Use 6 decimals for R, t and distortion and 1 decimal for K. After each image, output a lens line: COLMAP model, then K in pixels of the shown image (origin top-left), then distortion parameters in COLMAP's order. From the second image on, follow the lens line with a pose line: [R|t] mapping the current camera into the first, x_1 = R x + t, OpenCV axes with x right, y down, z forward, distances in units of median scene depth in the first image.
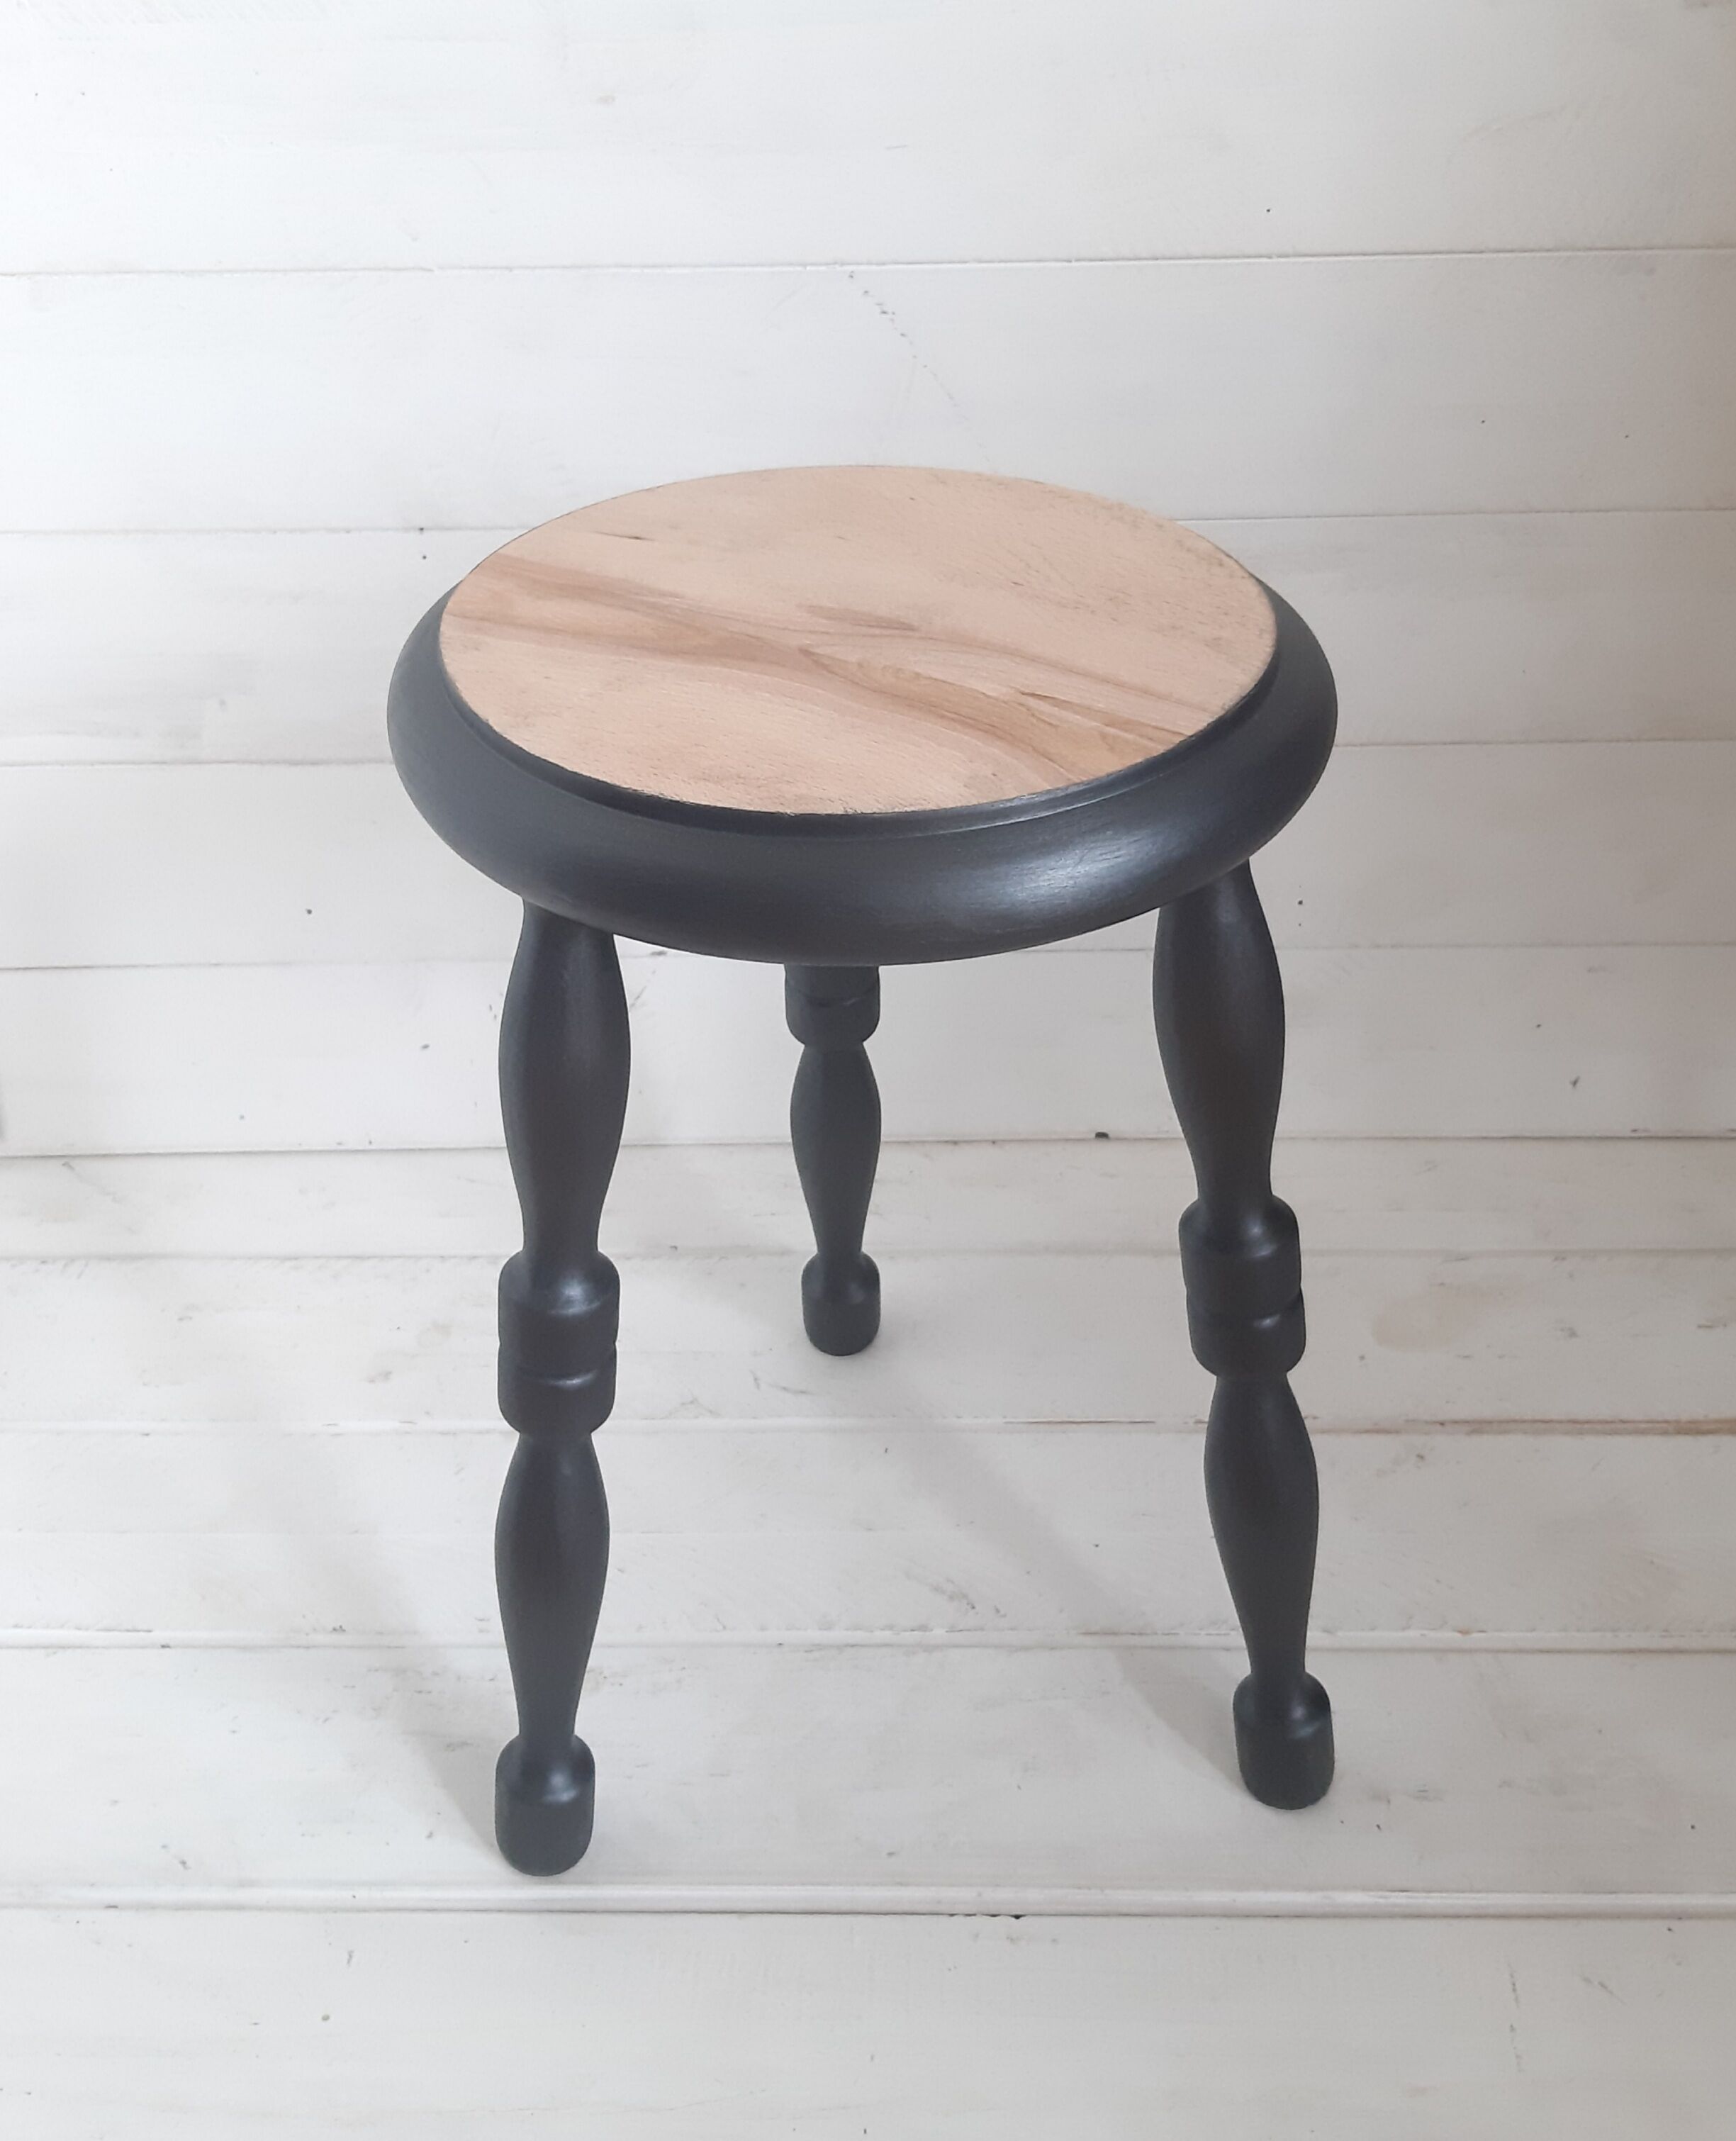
lens RADIAL K [[2501.6, 0, 889.3], [0, 2501.6, 1063.0], [0, 0, 1]] dist [0.058046, 0.000000]
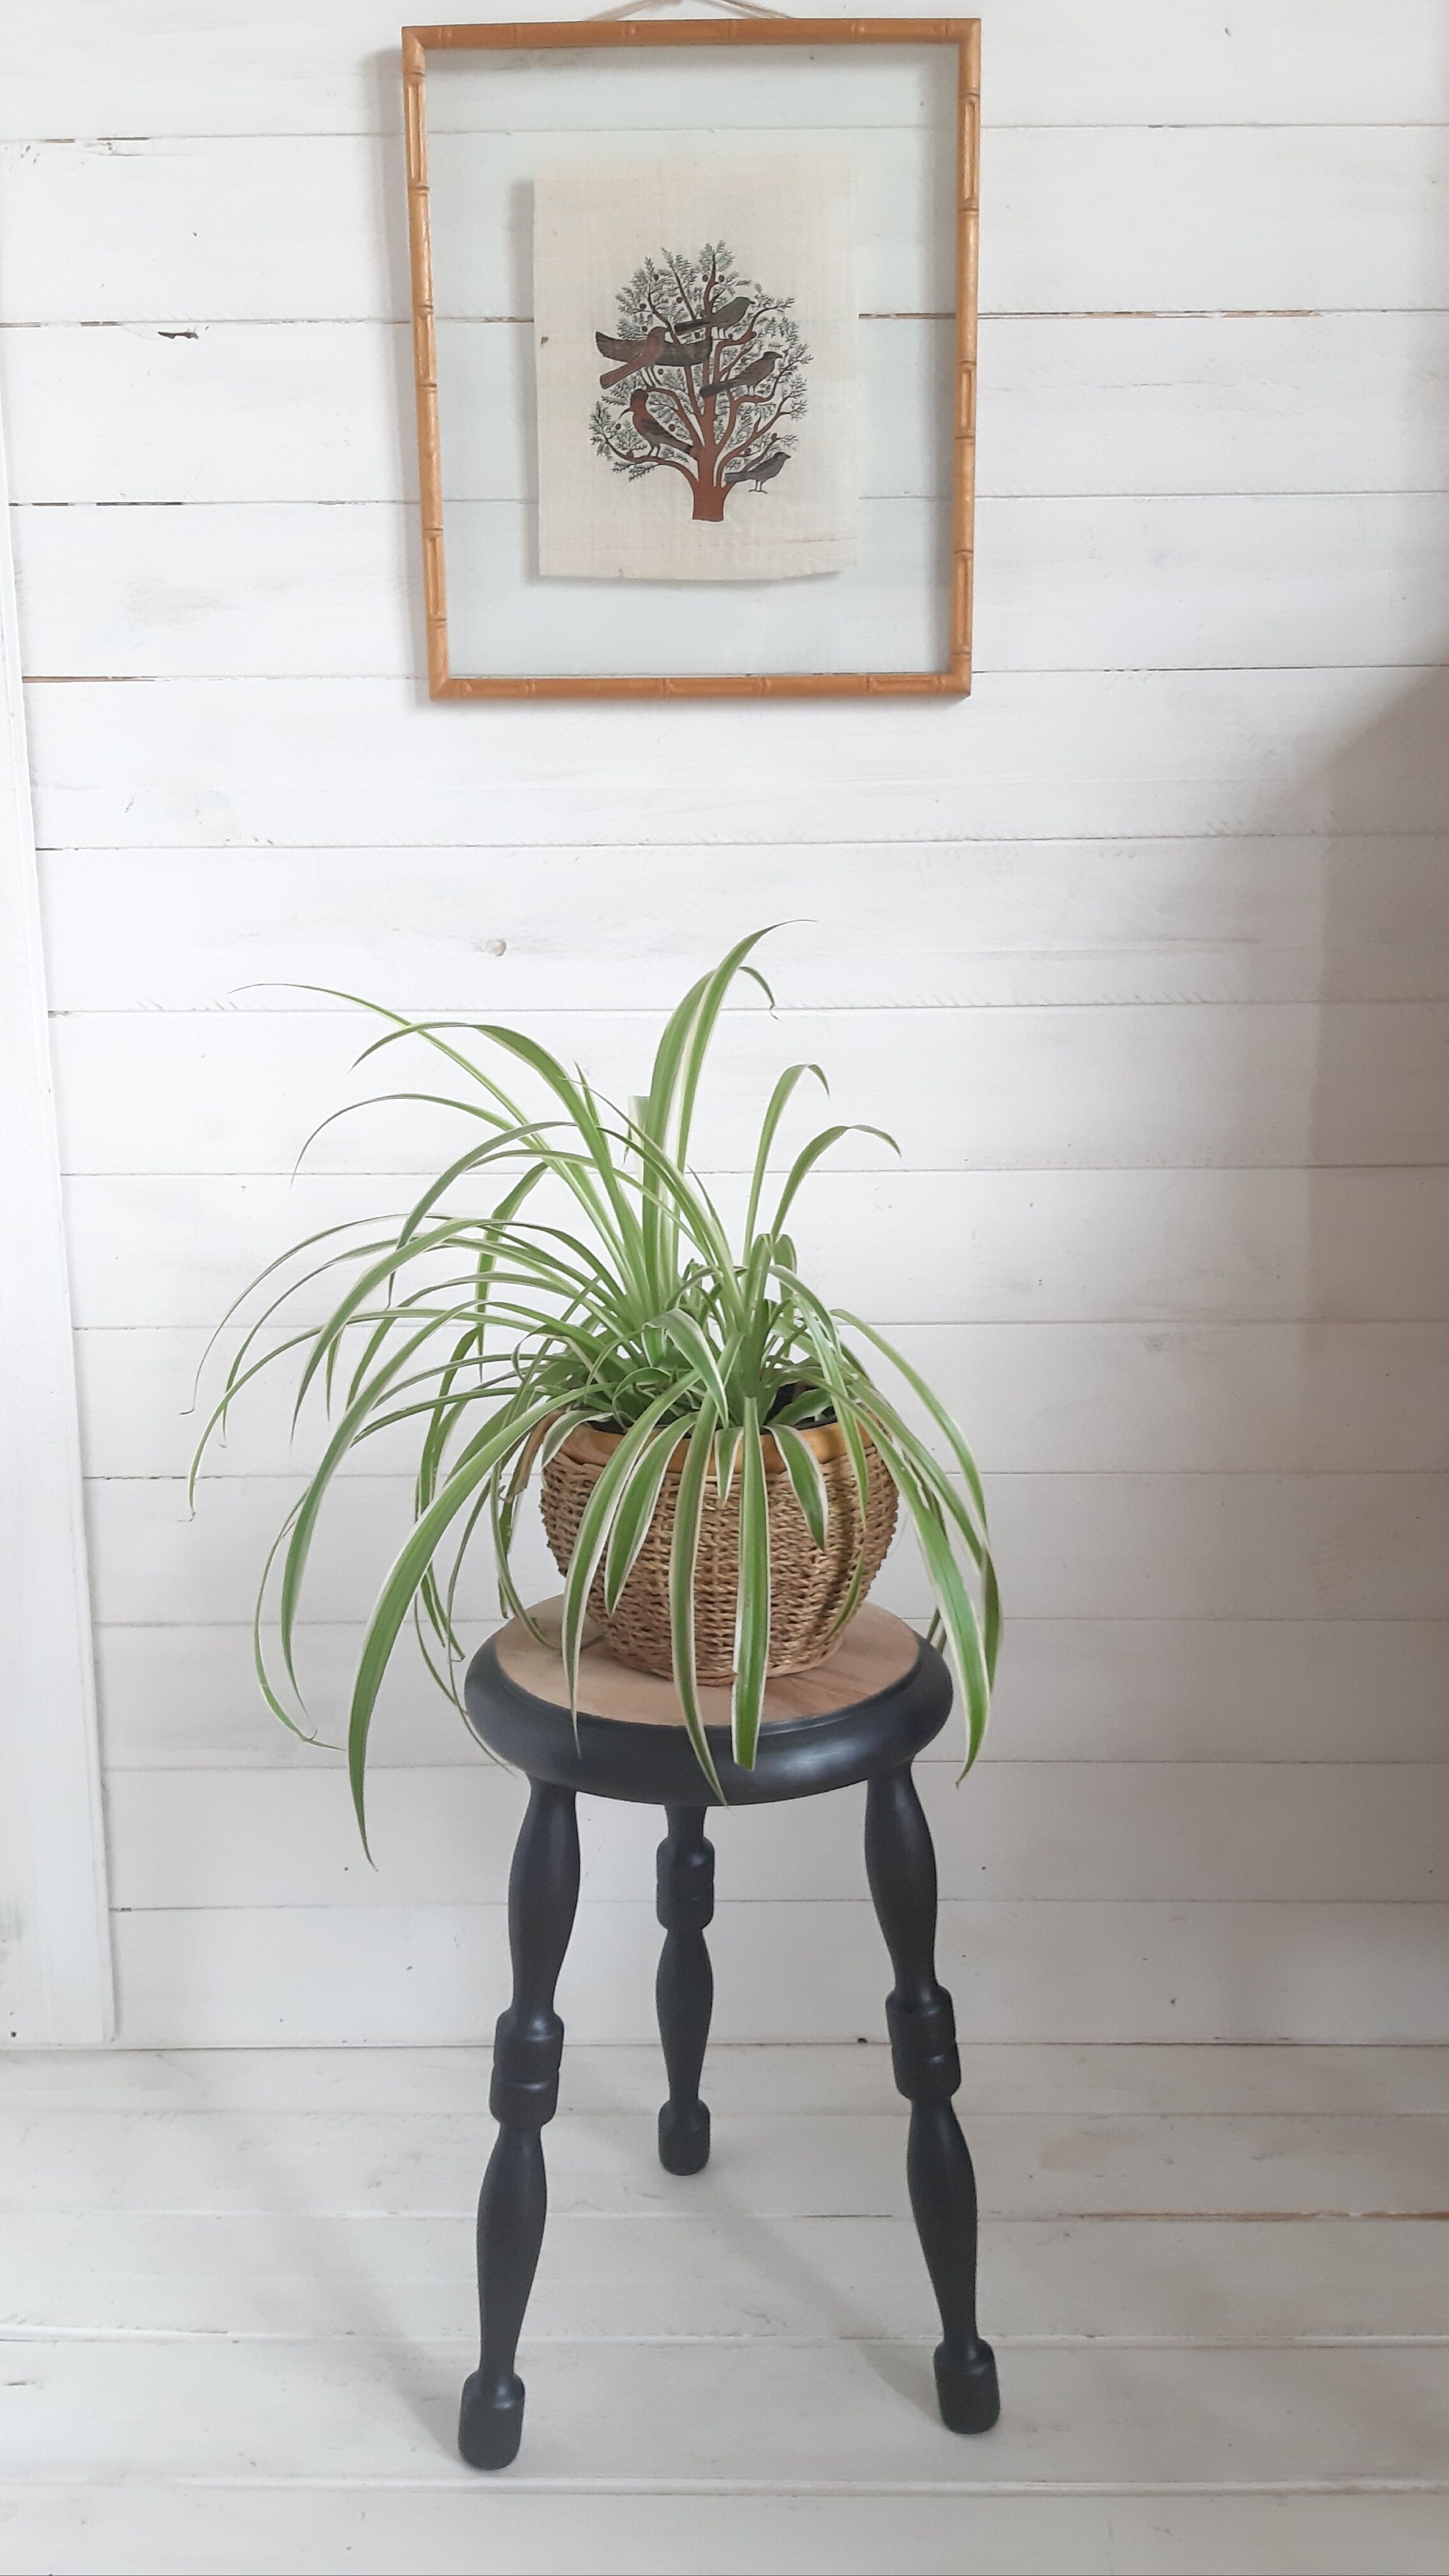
lens RADIAL K [[2011.4, 0, 740.0], [0, 2011.4, 1262.3], [0, 0, 1]] dist [0.007306, -0.060366]
pose [[0.999892, 0.012825, 0.007168, -0.001221], [-0.008820, 0.914140, -0.405303, 0.125078], [-0.011751, 0.405196, 0.914154, -0.372512]]
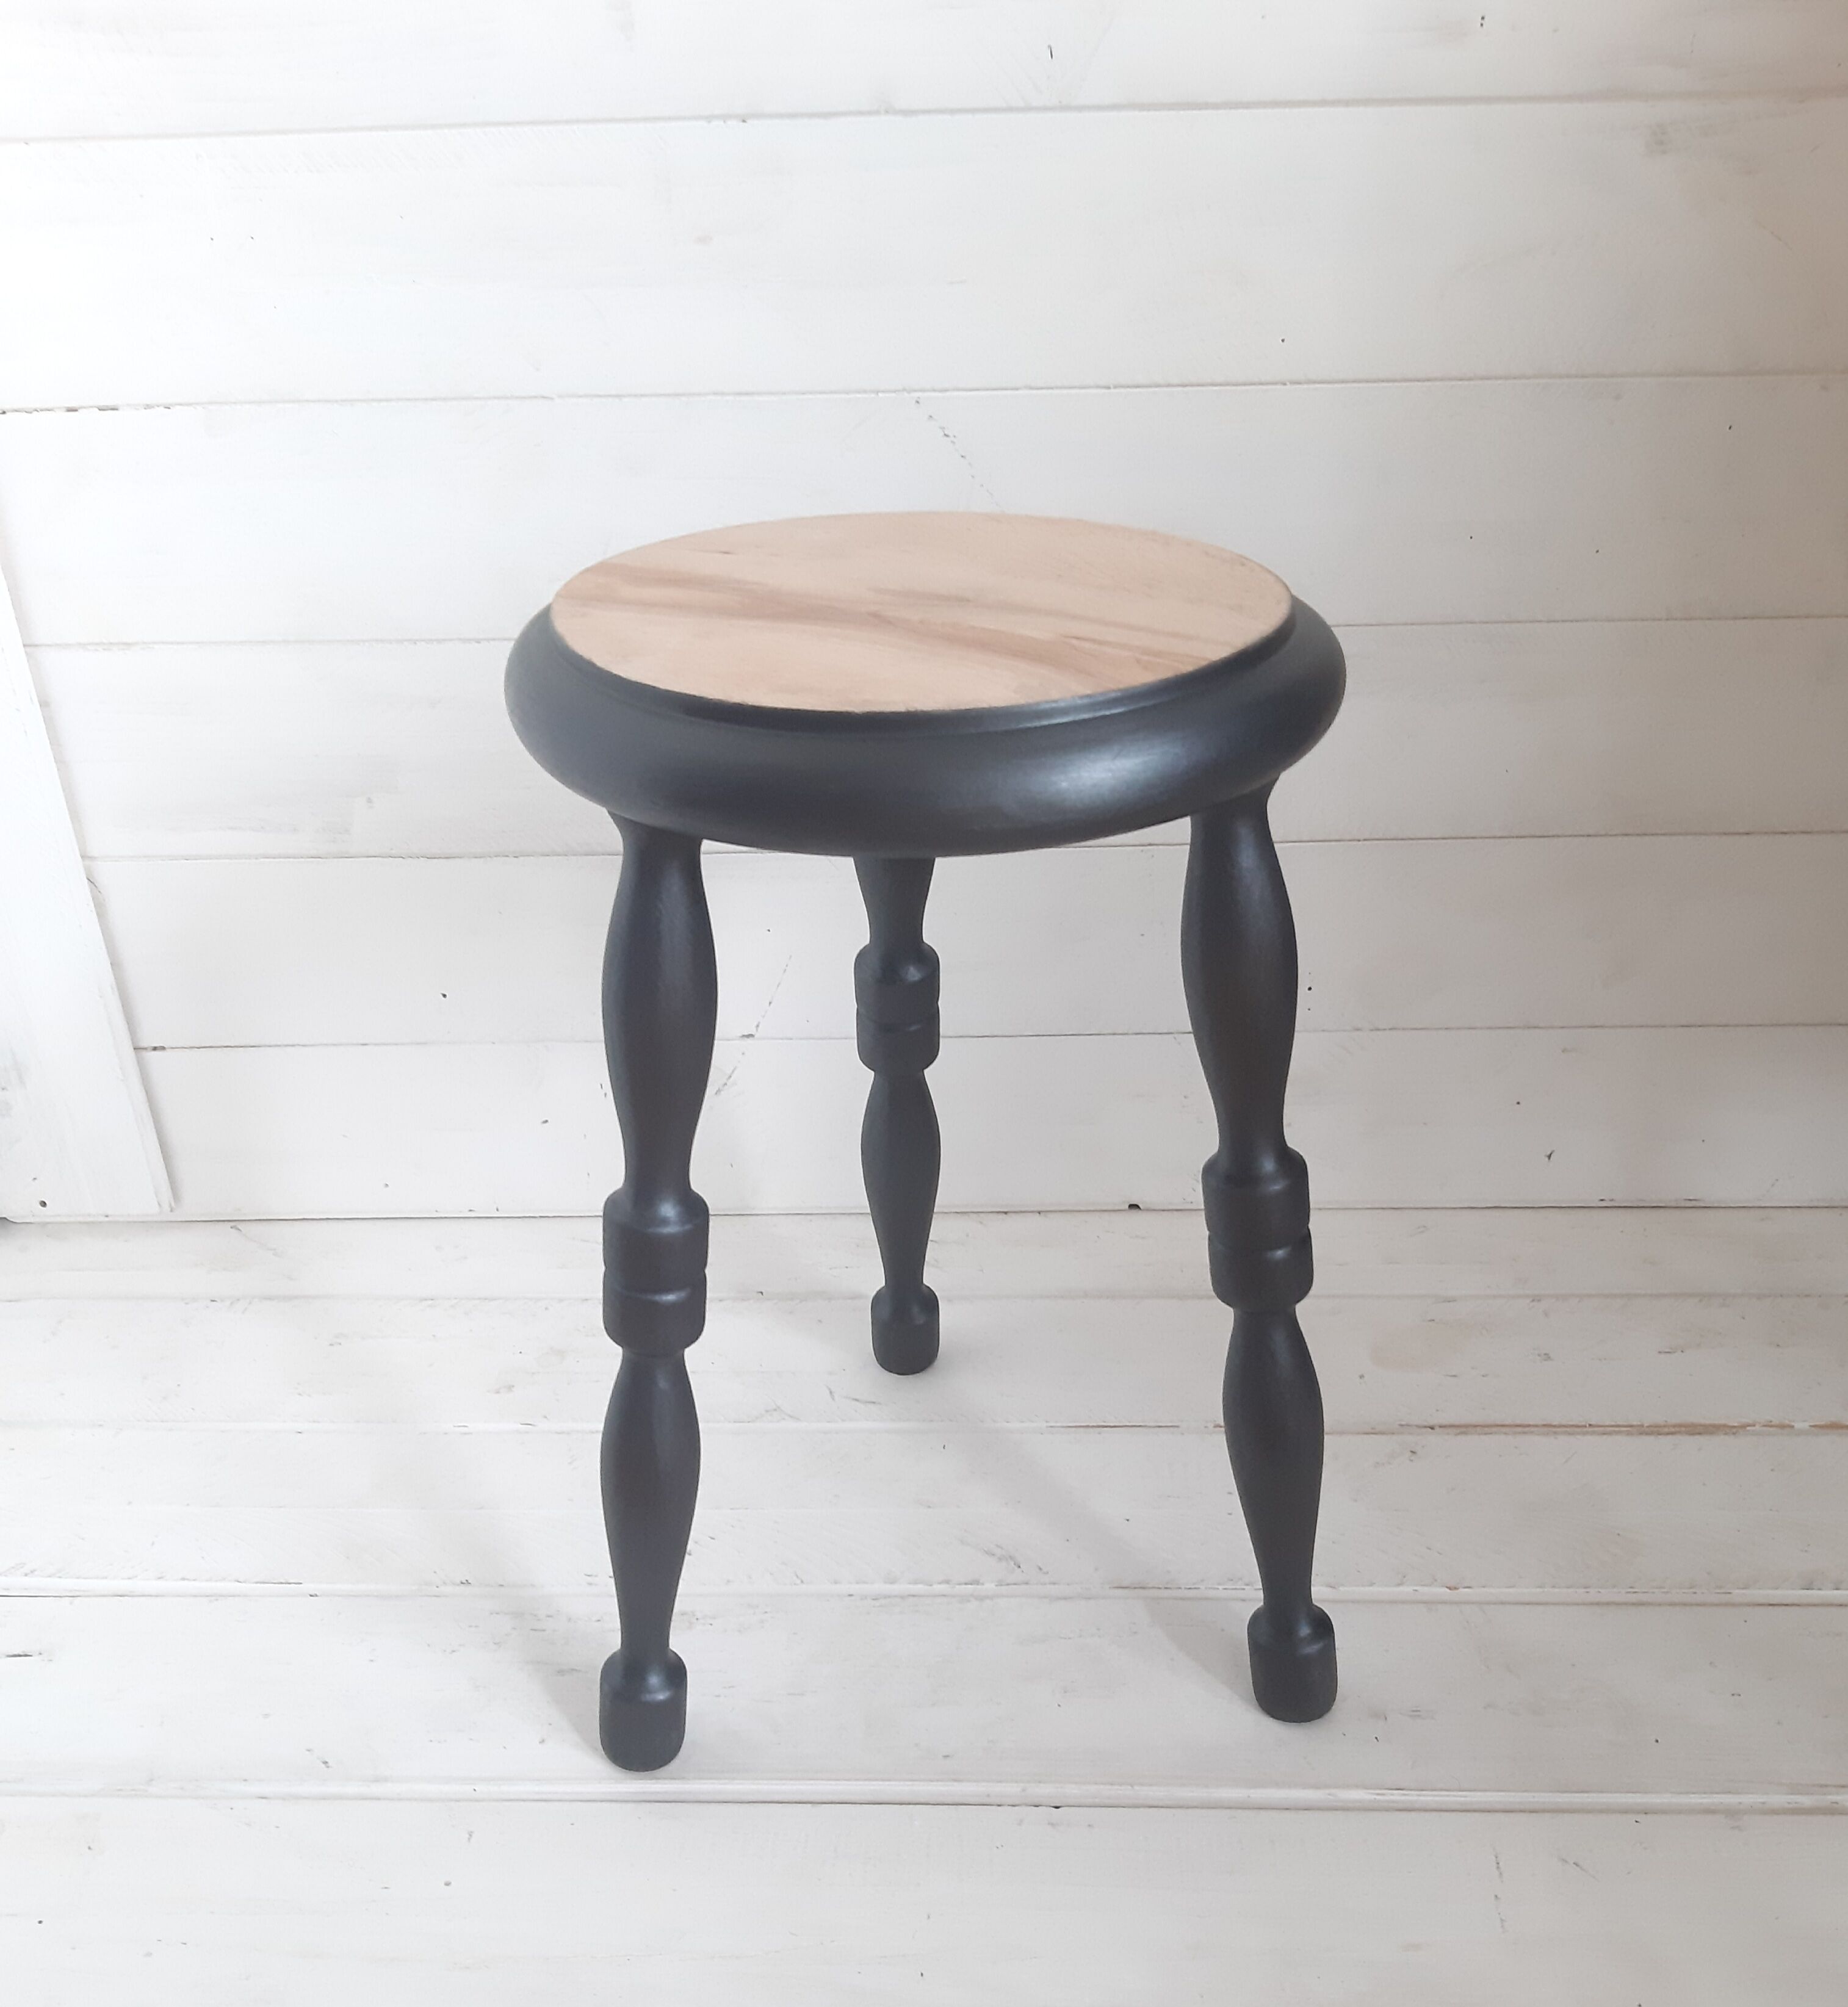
lens RADIAL K [[2150.0, 0, 924.8], [0, 2150.0, 1242.8], [0, 0, 1]] dist [0.072203, 0.000000]
pose [[0.999917, 0.003903, -0.012271, 0.001774], [-0.004125, 0.999828, -0.018094, 0.089145], [0.012198, 0.018143, 0.999761, 0.018464]]
